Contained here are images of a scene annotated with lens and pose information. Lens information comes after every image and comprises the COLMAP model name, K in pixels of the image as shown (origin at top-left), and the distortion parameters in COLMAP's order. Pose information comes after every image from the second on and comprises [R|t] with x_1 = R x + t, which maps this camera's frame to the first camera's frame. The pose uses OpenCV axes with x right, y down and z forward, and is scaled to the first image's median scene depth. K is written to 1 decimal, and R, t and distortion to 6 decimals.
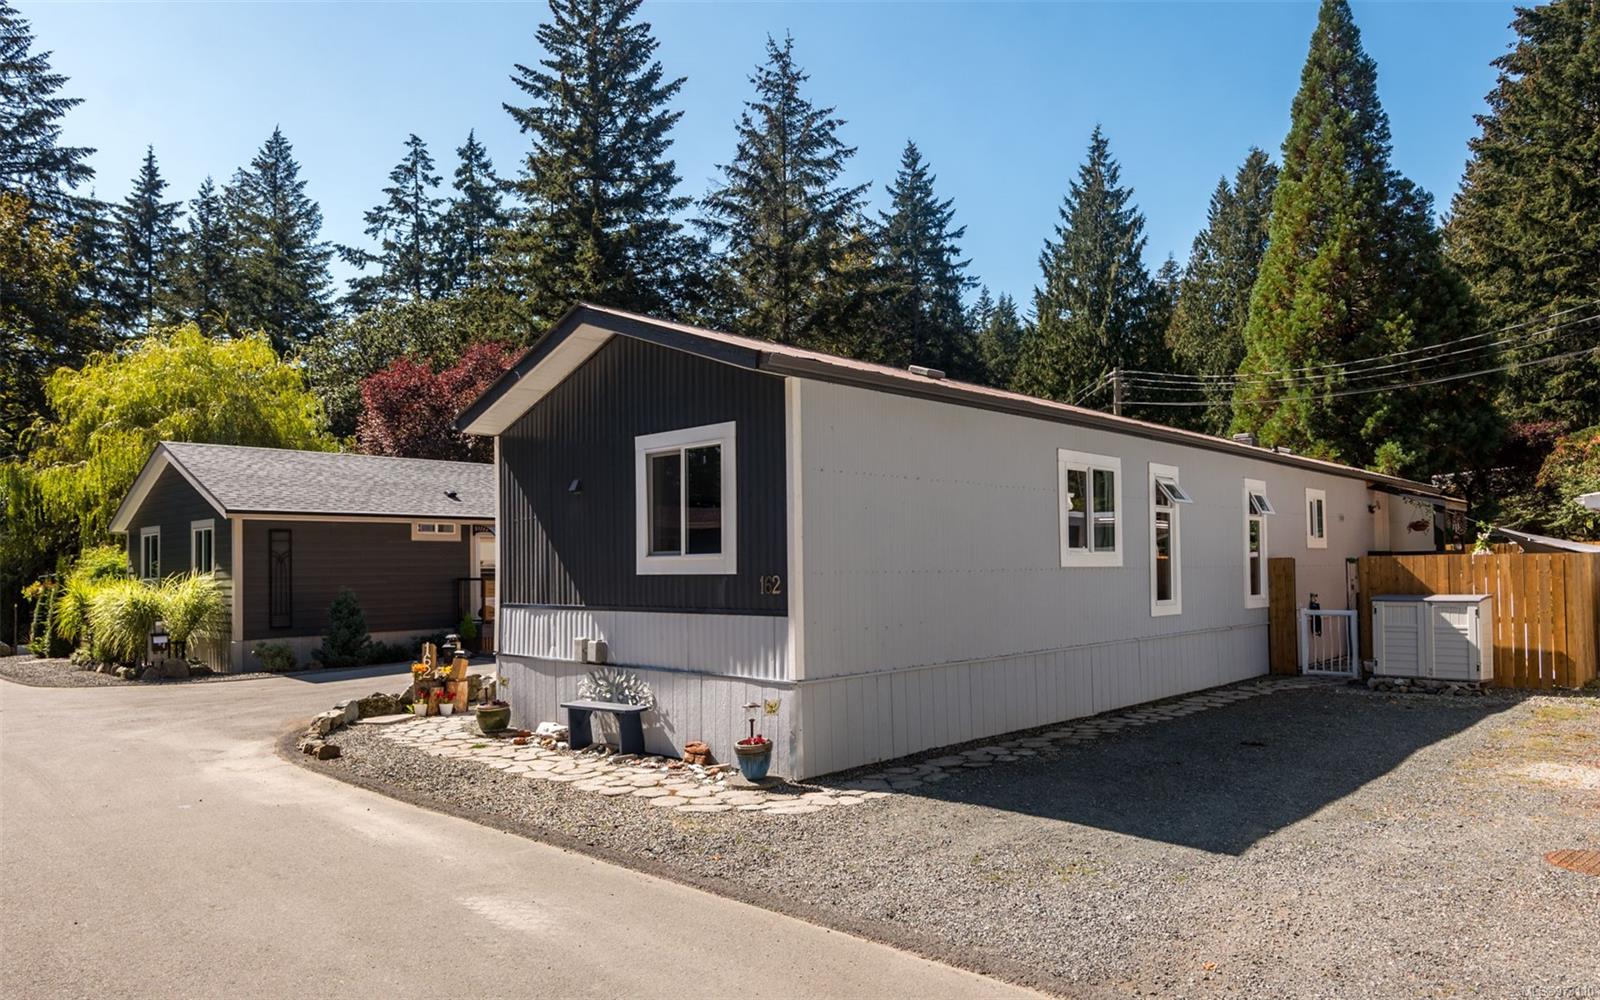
lens RADIAL K [[1022.9, 0, 830.1], [0, 1022.9, 529.3], [0, 0, 1]] dist [-0.001196, -0.002093]
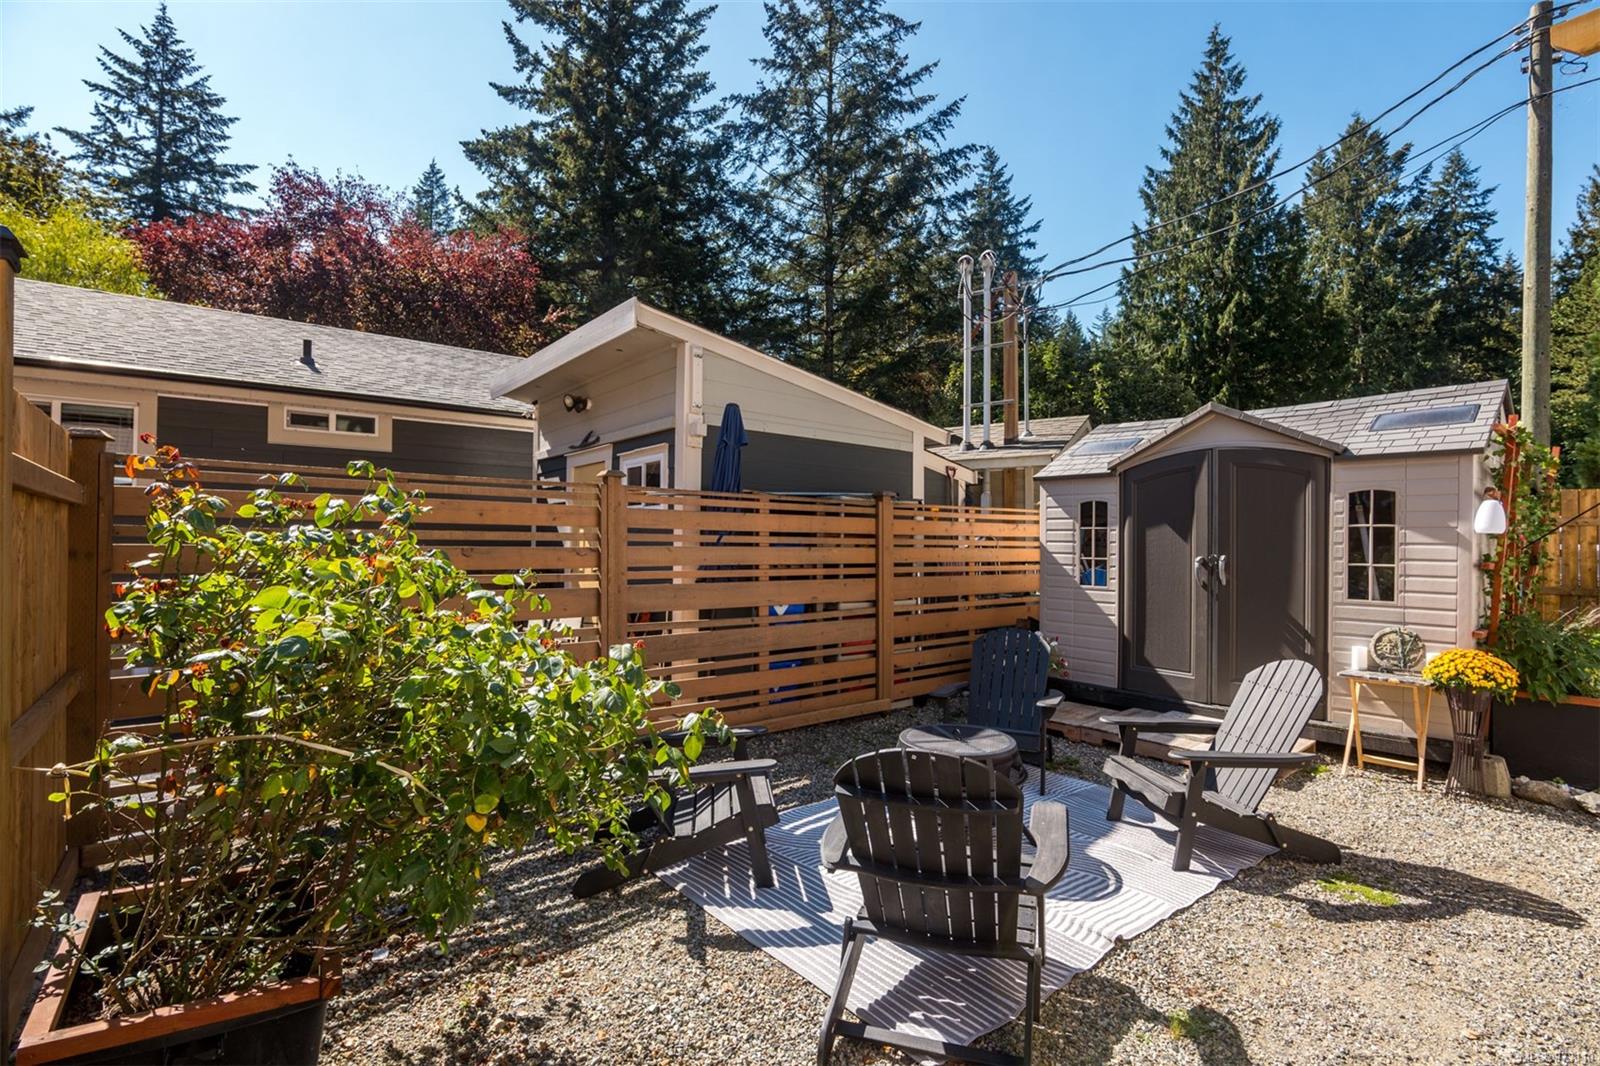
lens RADIAL K [[761.3, 0, 797.6], [0, 761.3, 525.4], [0, 0, 1]] dist [-0.002451, 0.000371]
pose [[0.986715, 0.013445, -0.161903, 0.051601], [-0.011760, 0.999866, 0.011364, 0.030791], [0.162034, -0.009309, 0.986741, 0.603336]]
